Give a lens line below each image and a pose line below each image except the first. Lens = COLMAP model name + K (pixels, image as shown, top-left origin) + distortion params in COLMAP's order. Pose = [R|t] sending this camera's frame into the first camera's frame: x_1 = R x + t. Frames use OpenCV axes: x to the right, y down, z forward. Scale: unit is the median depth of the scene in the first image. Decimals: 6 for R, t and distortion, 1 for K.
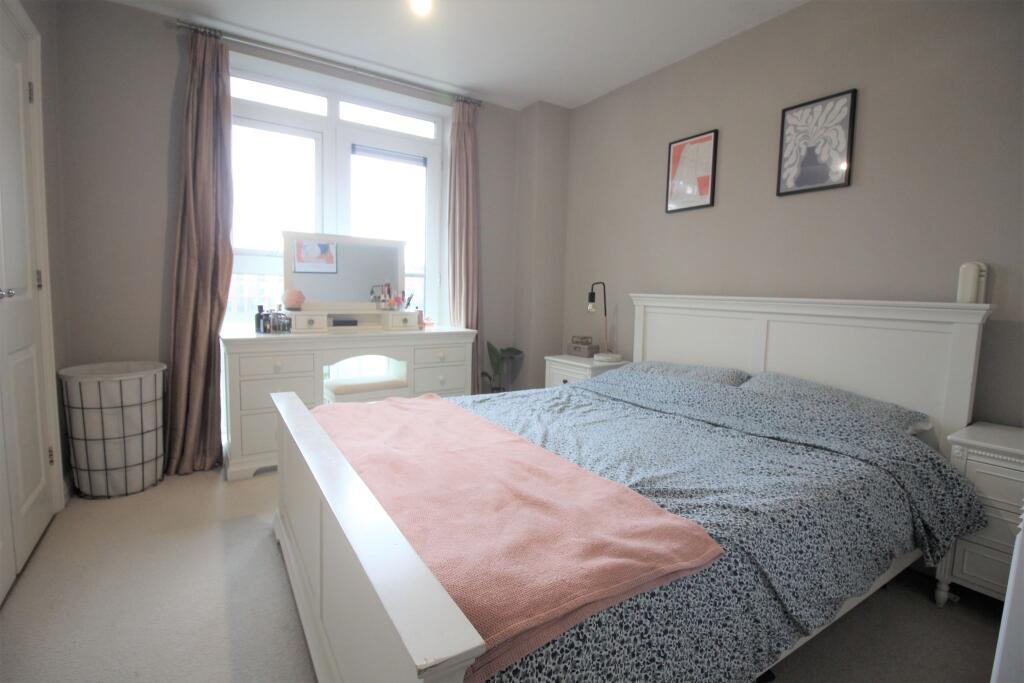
lens RADIAL K [[483.8, 0, 513.0], [0, 483.8, 336.2], [0, 0, 1]] dist [-0.003478, -0.000321]
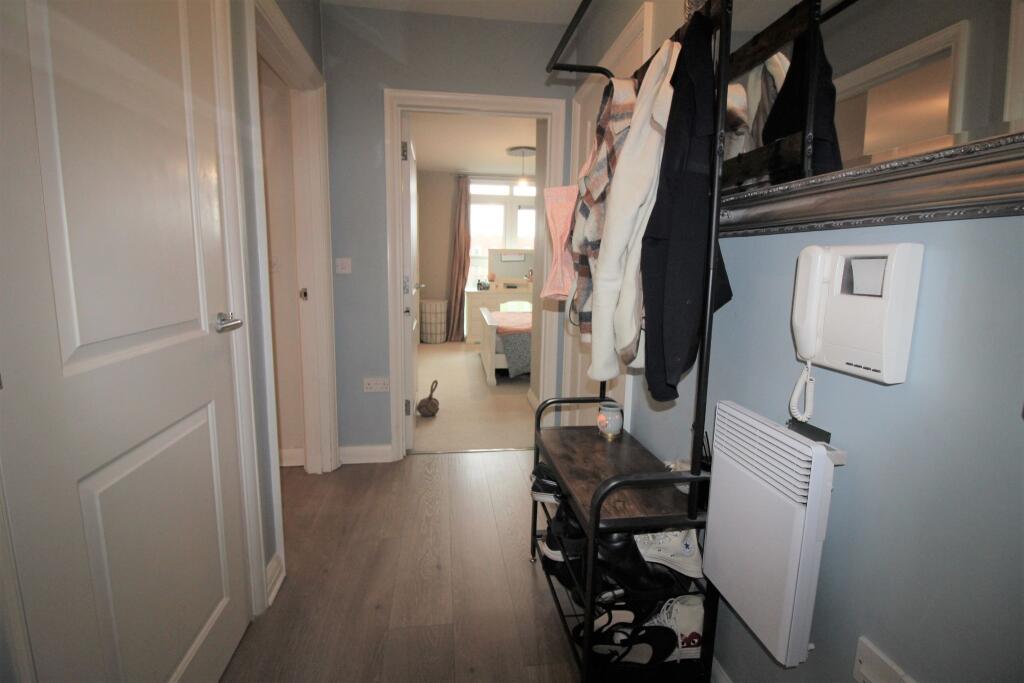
lens RADIAL K [[483.8, 0, 510.7], [0, 483.8, 342.8], [0, 0, 1]] dist [-0.003478, -0.000321]
pose [[0.904464, 0.048121, -0.423827, 0.705045], [-0.029689, 0.998308, 0.049989, 0.135025], [0.425515, -0.032630, 0.904363, -1.207877]]
